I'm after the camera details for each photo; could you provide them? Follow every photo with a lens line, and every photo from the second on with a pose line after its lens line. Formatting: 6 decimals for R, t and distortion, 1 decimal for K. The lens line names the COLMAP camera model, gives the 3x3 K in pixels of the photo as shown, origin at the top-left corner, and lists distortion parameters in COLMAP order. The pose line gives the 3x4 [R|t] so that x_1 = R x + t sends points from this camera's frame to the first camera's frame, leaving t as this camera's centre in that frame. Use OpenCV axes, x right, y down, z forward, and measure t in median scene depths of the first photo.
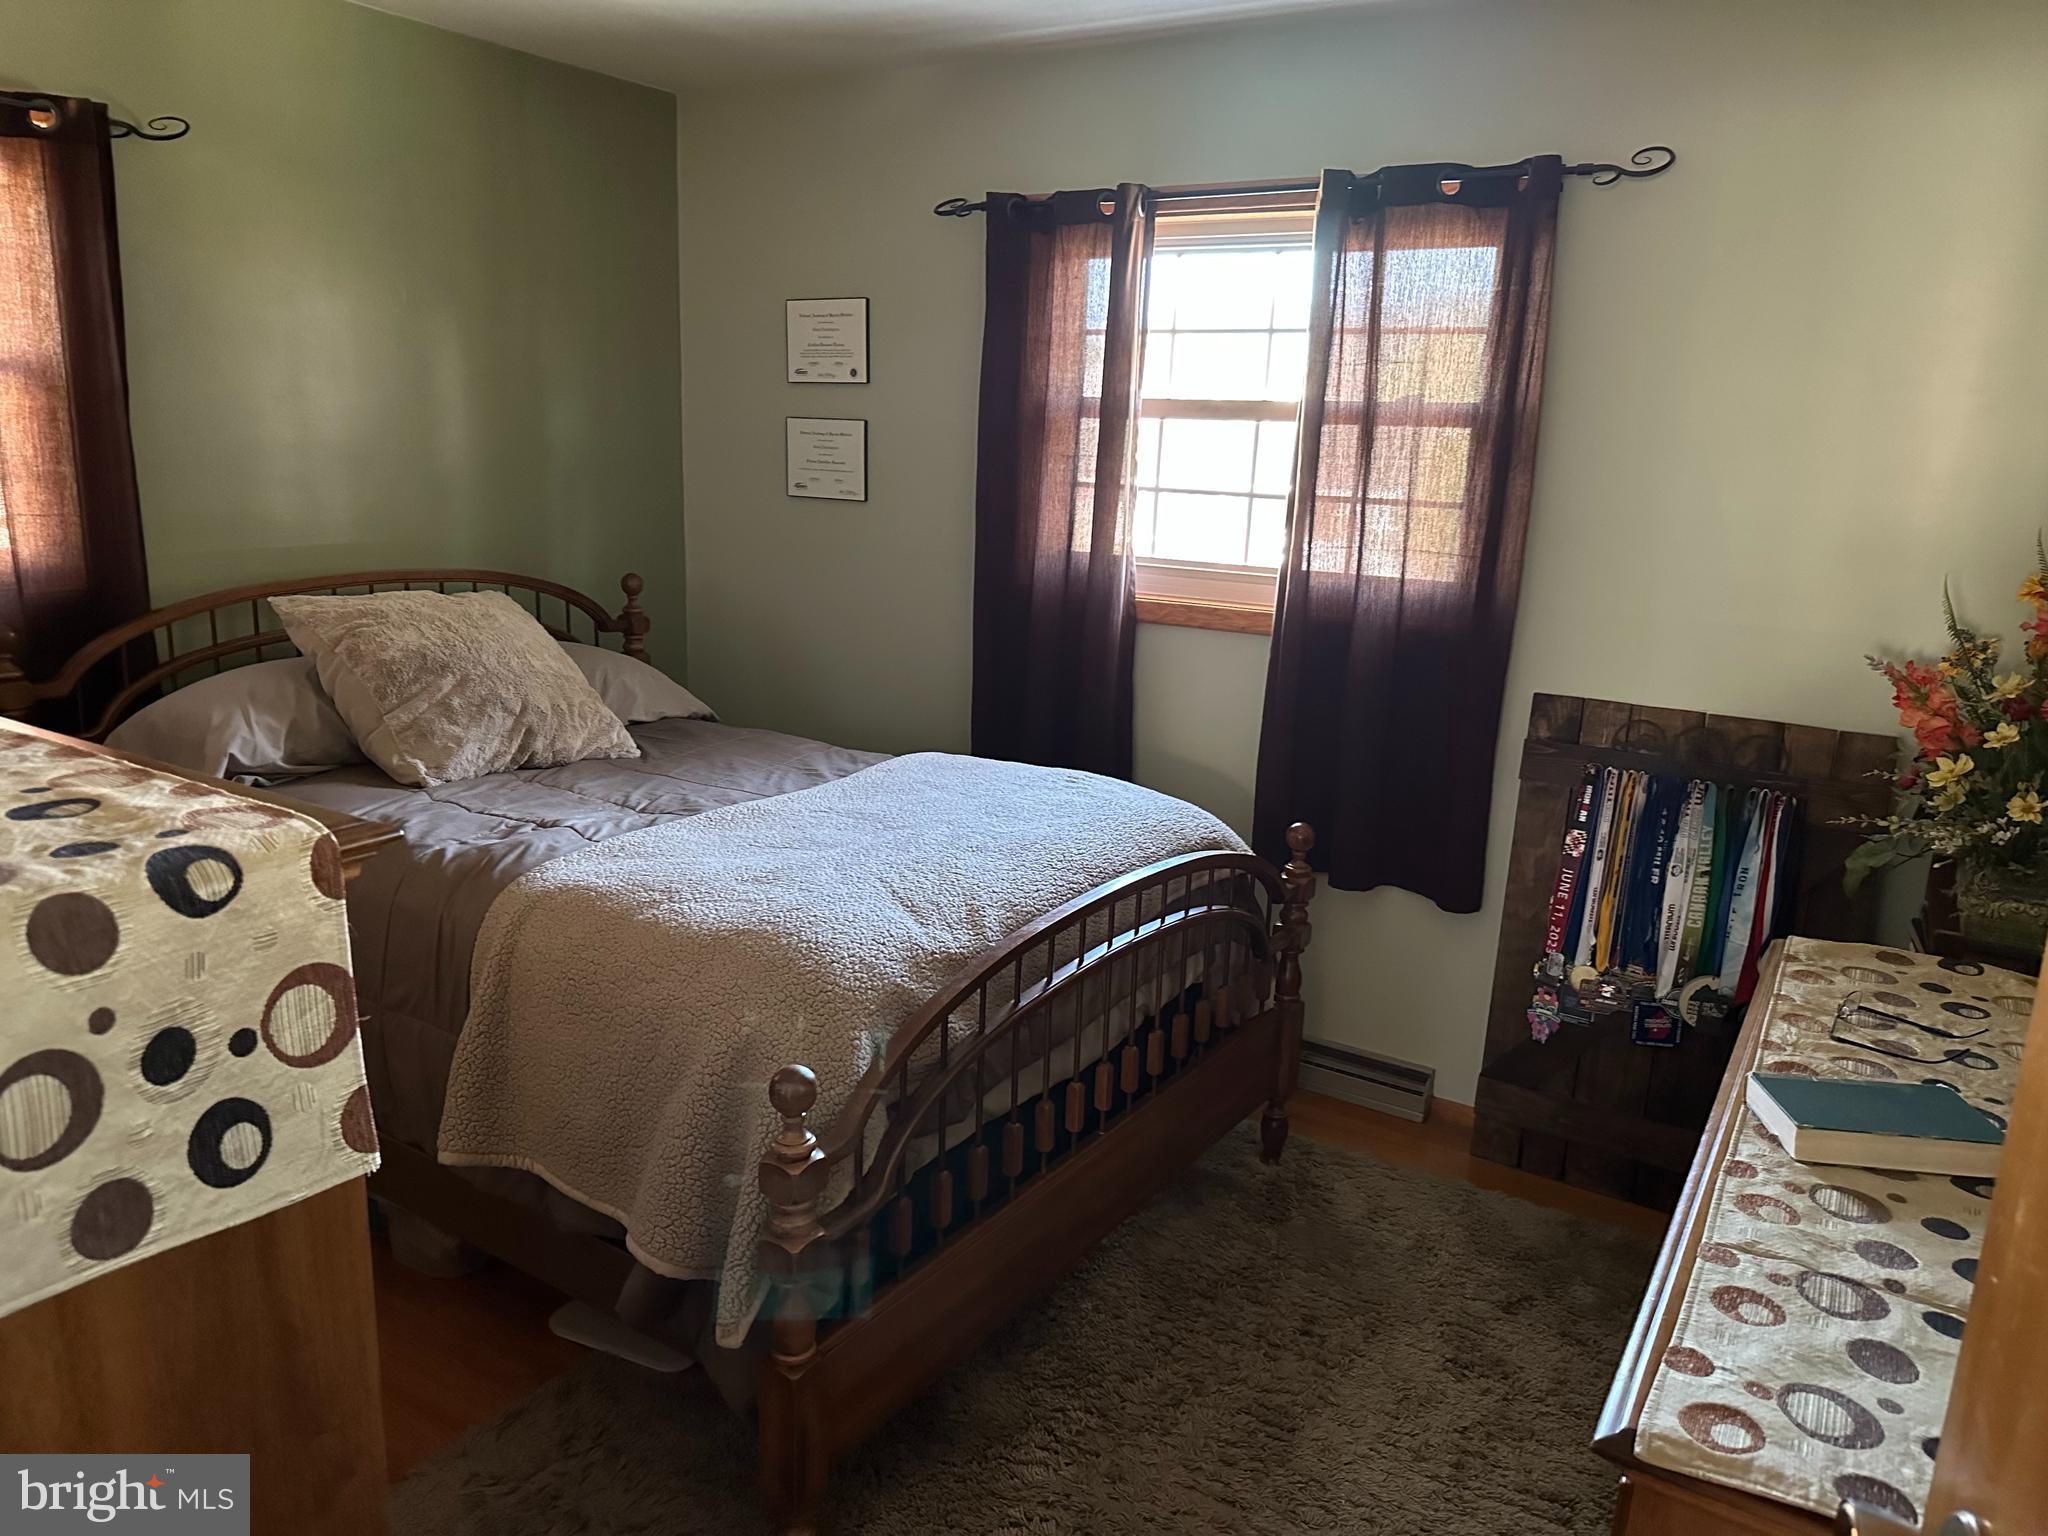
lens RADIAL K [[1426.4, 0, 1012.3], [0, 1426.4, 772.5], [0, 0, 1]] dist [0.000367, -0.003788]
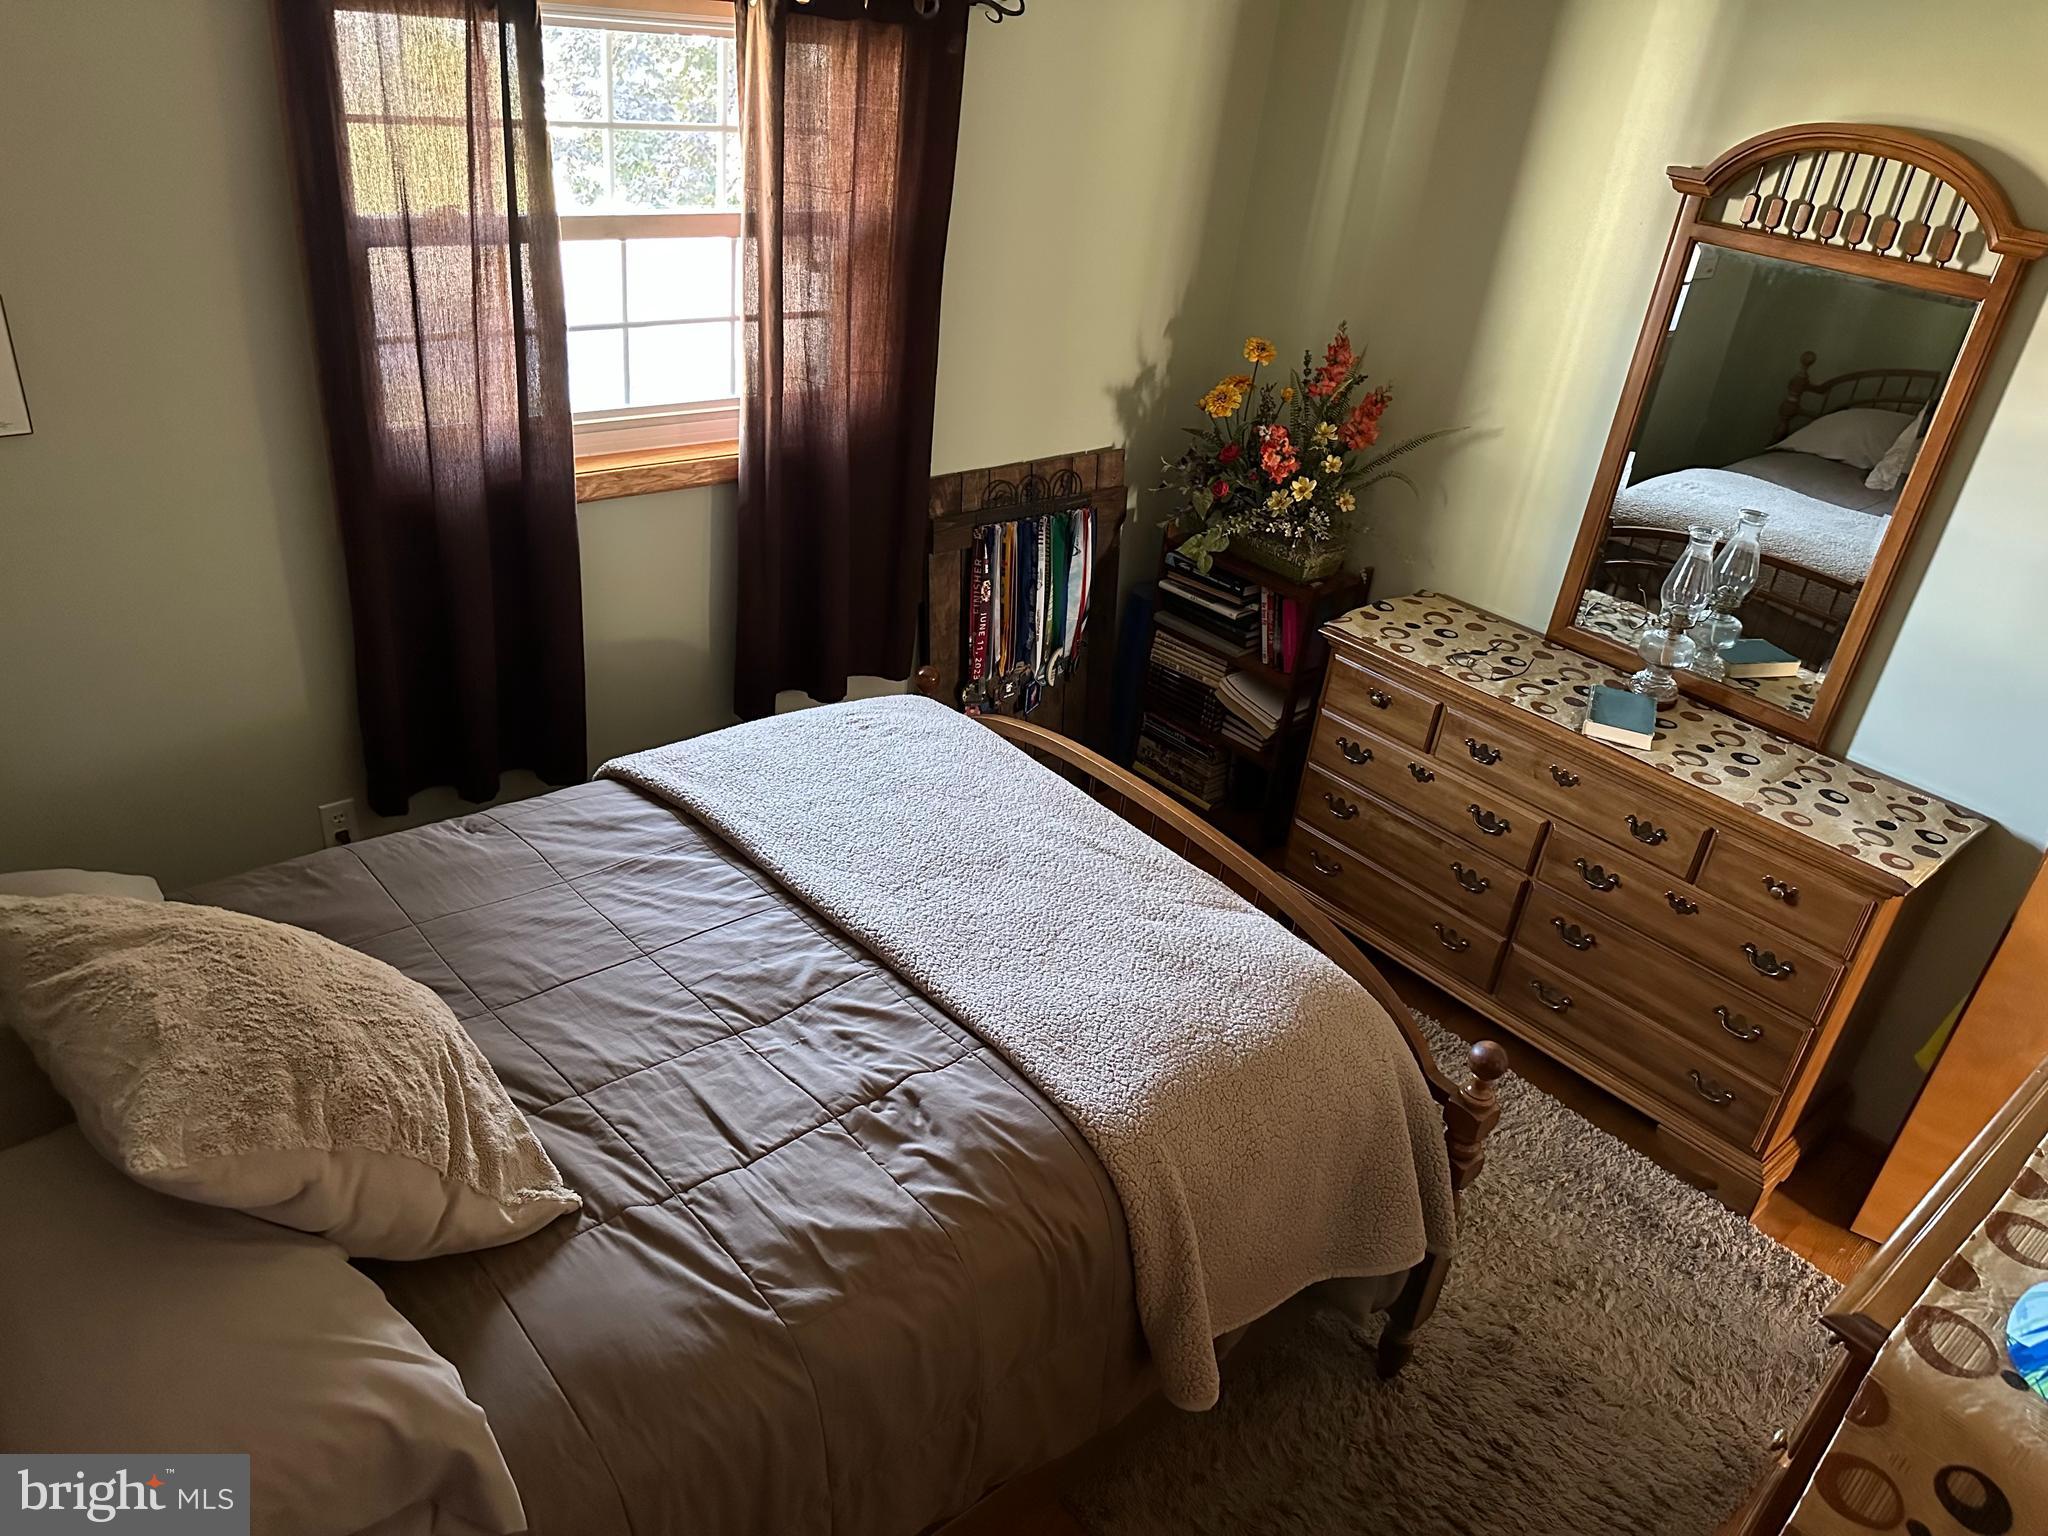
lens RADIAL K [[1426.4, 0, 1016.6], [0, 1426.4, 765.2], [0, 0, 1]] dist [0.000367, -0.003788]
pose [[0.295304, -0.460989, 0.836830, -0.701549], [0.134954, 0.887236, 0.441134, -0.358216], [-0.945824, -0.017335, 0.324216, 0.574061]]
